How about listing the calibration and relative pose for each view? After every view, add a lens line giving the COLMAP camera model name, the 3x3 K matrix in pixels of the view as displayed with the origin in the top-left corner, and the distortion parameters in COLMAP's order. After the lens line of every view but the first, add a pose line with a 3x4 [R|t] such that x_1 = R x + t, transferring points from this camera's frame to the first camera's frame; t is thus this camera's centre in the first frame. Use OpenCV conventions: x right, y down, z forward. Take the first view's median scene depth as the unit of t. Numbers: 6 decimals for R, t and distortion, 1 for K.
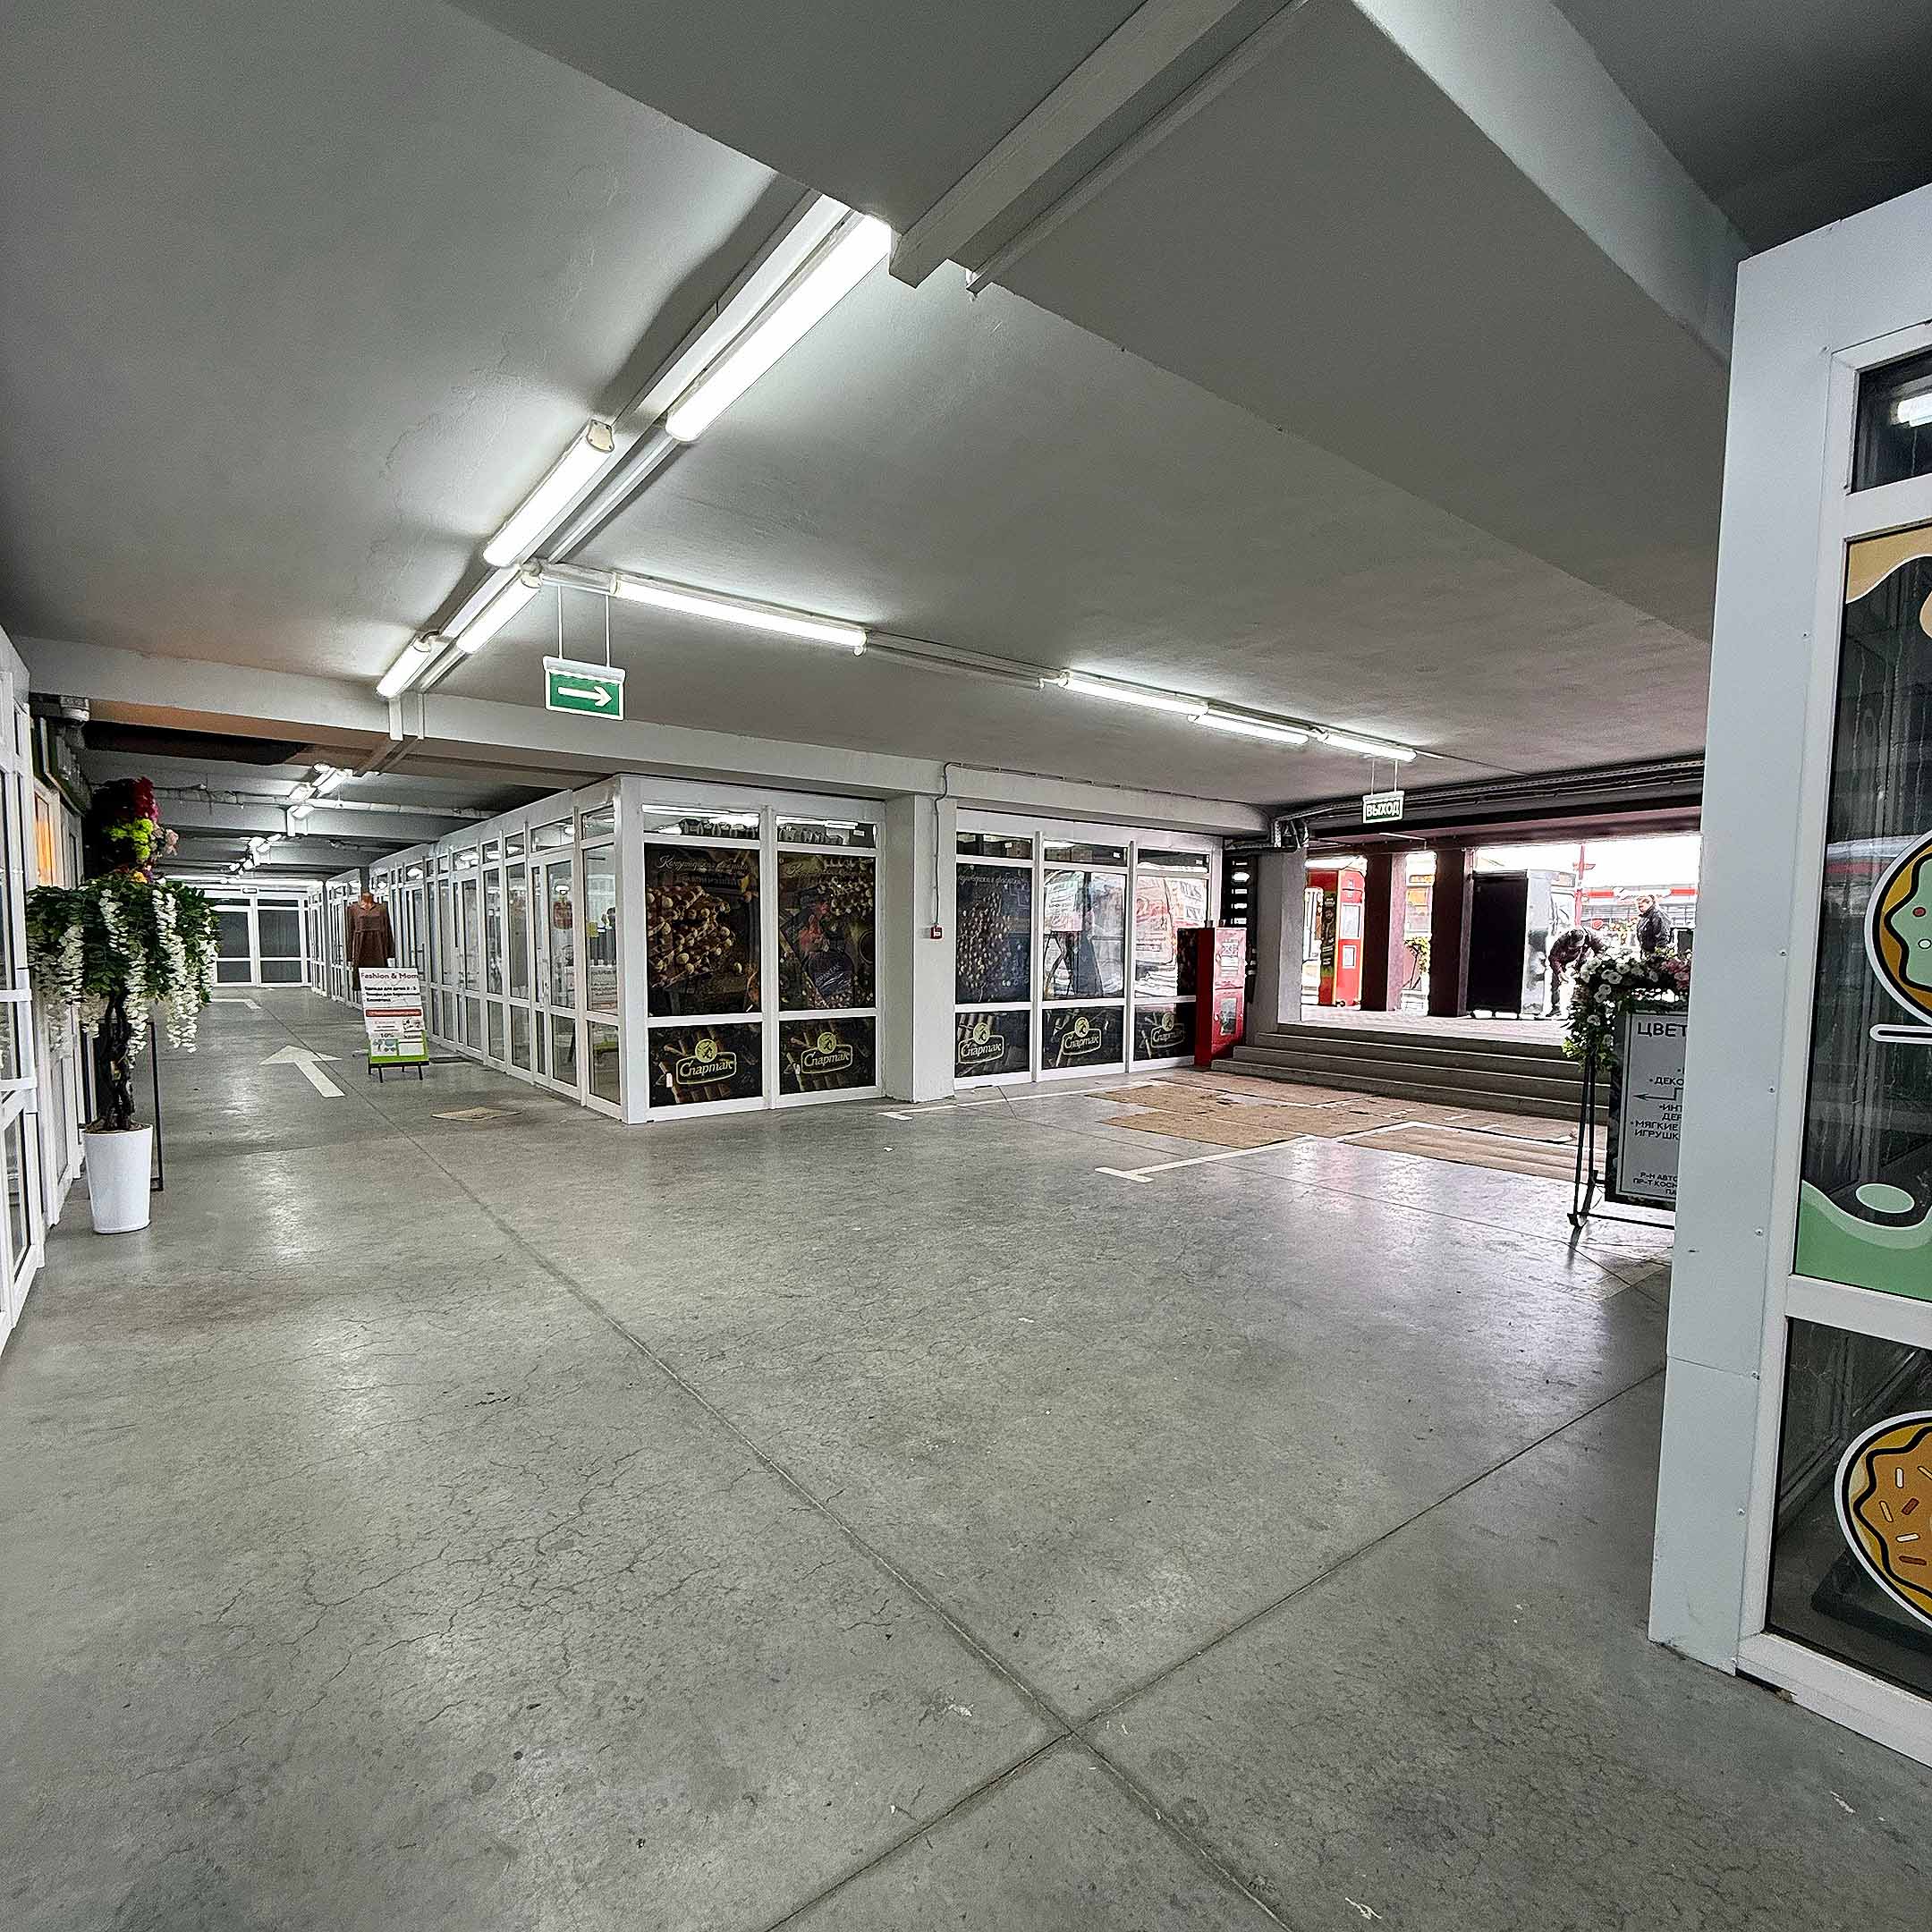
lens RADIAL K [[1017.1, 0, 962.2], [0, 1017.1, 1012.2], [0, 0, 1]] dist [-0.000248, -0.000395]
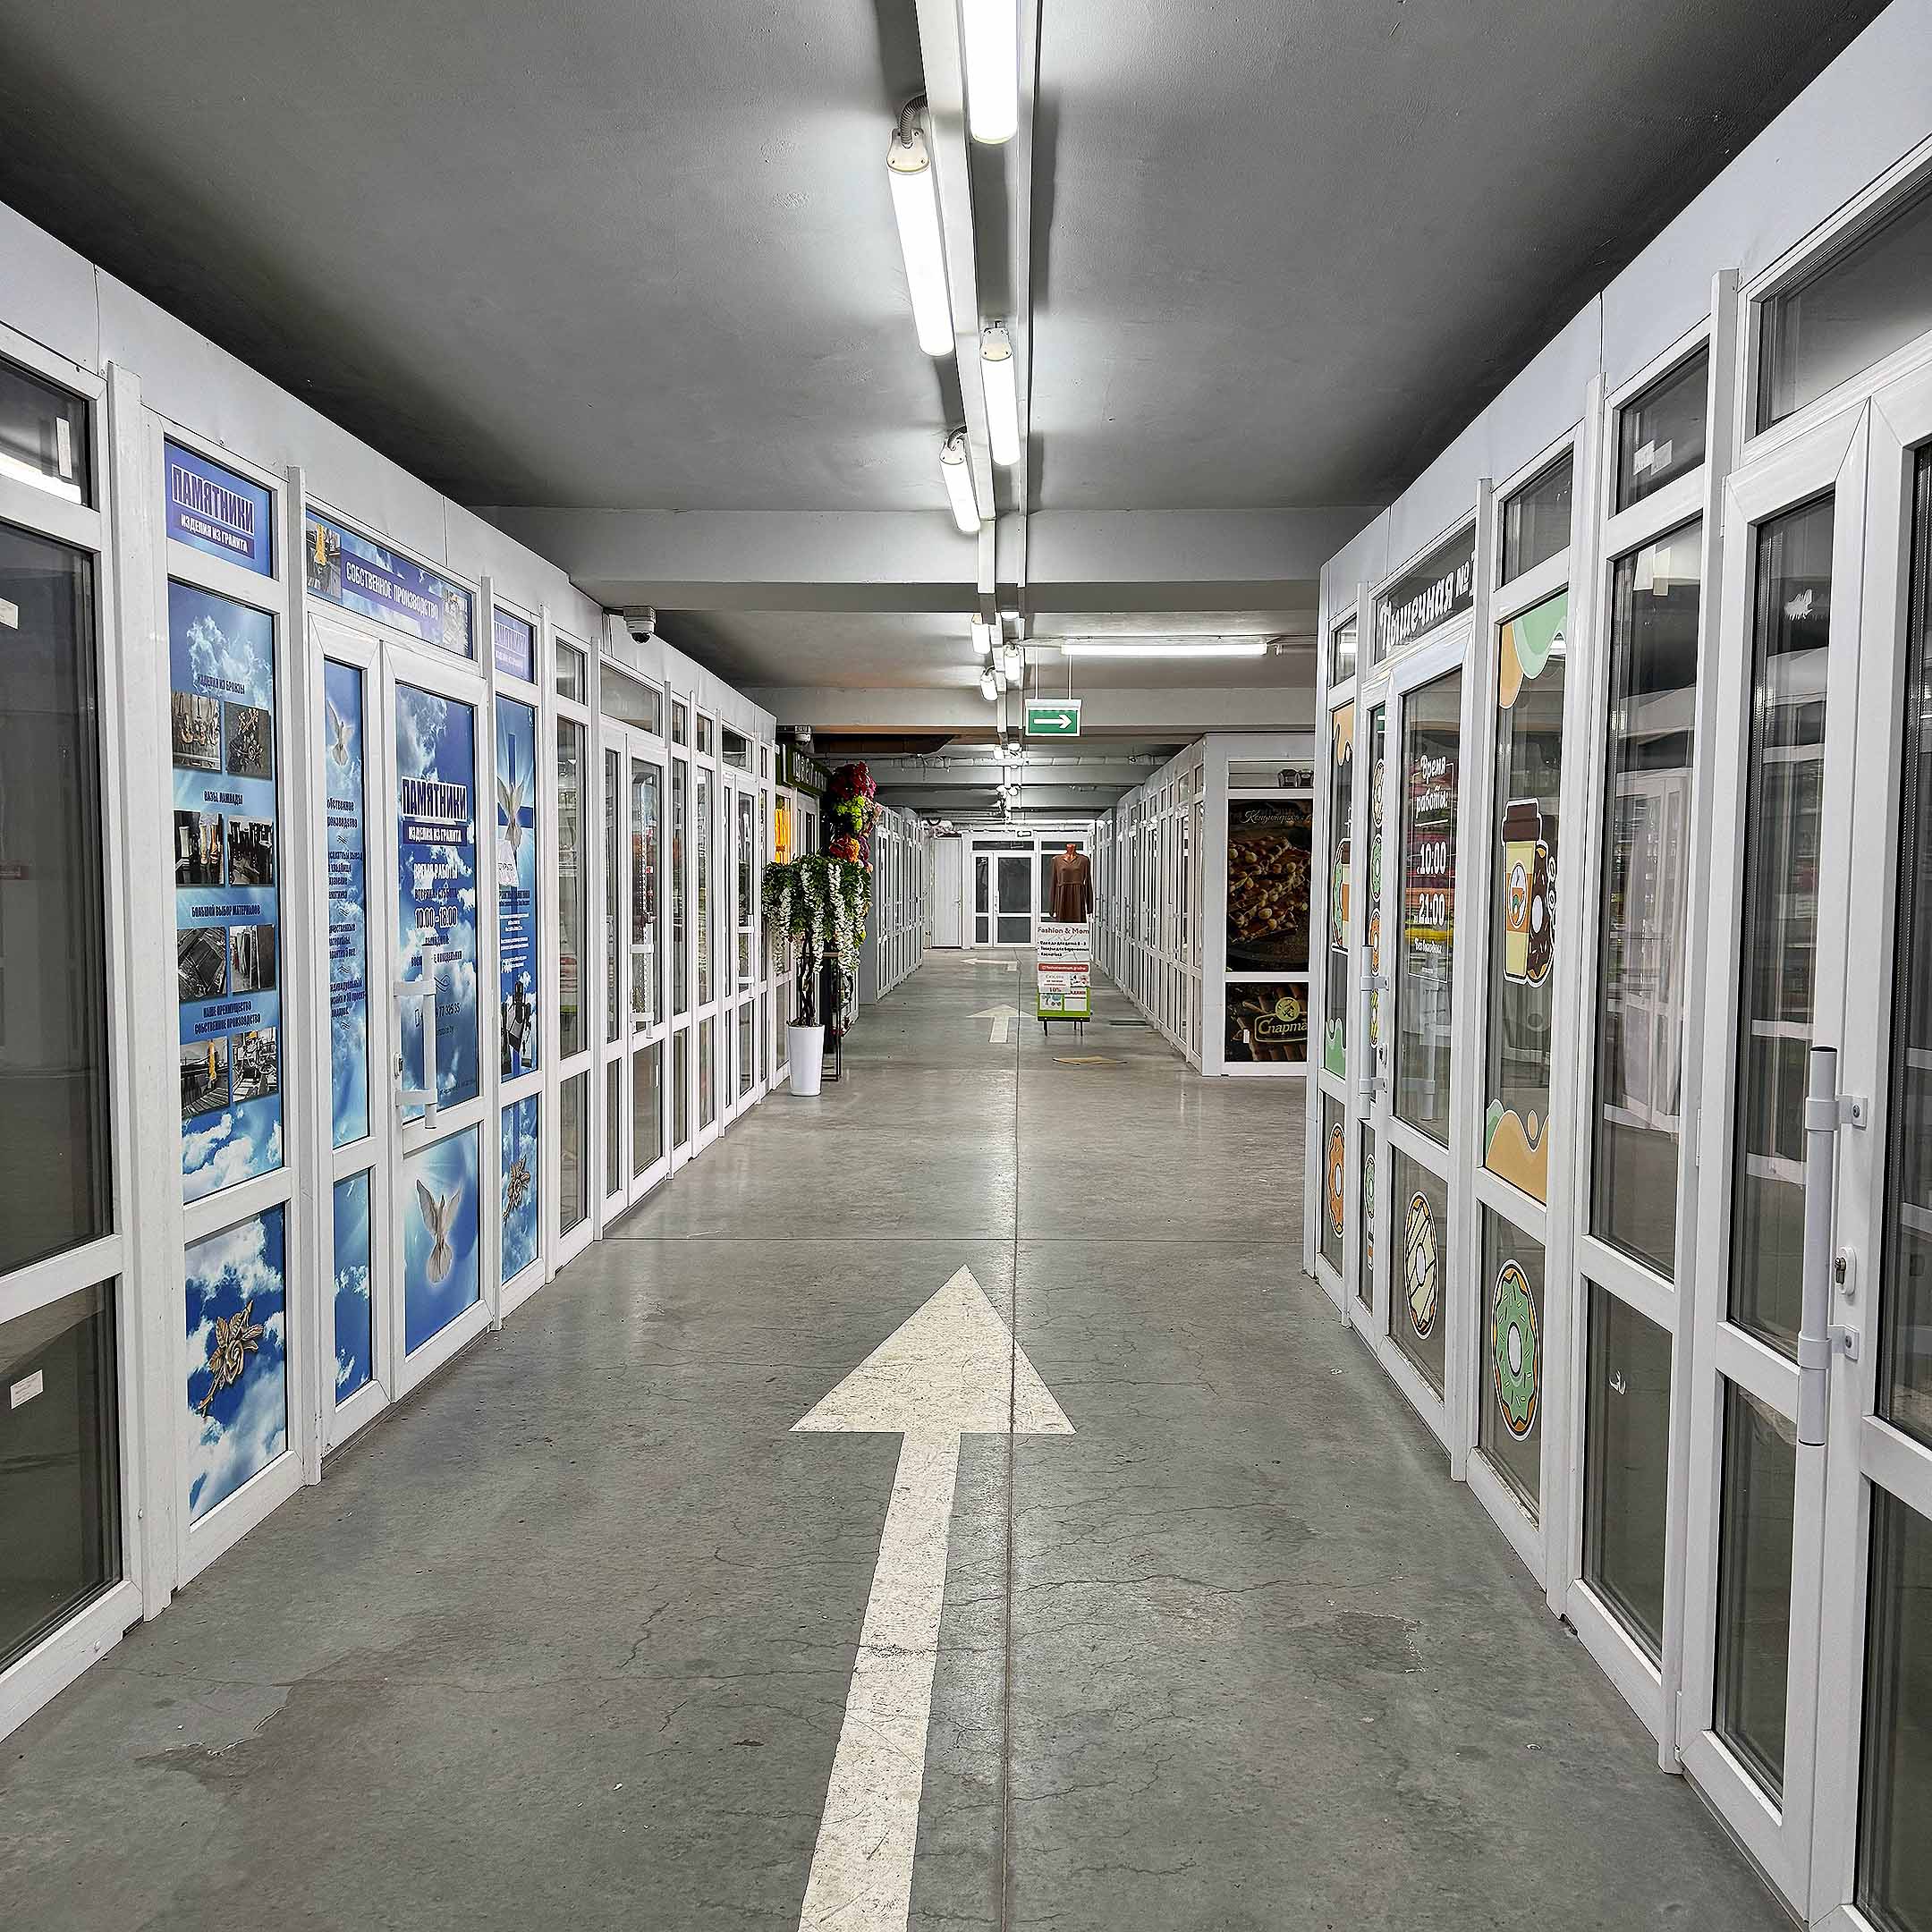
lens RADIAL K [[1731.6, 0, 966.1], [0, 1731.6, 974.5], [0, 0, 1]] dist [0.013815, 0.002012]
pose [[0.779035, 0.027970, -0.626356, 0.533226], [-0.041078, 0.999135, -0.006474, 0.027813], [0.625633, 0.030773, 0.779510, -0.470724]]
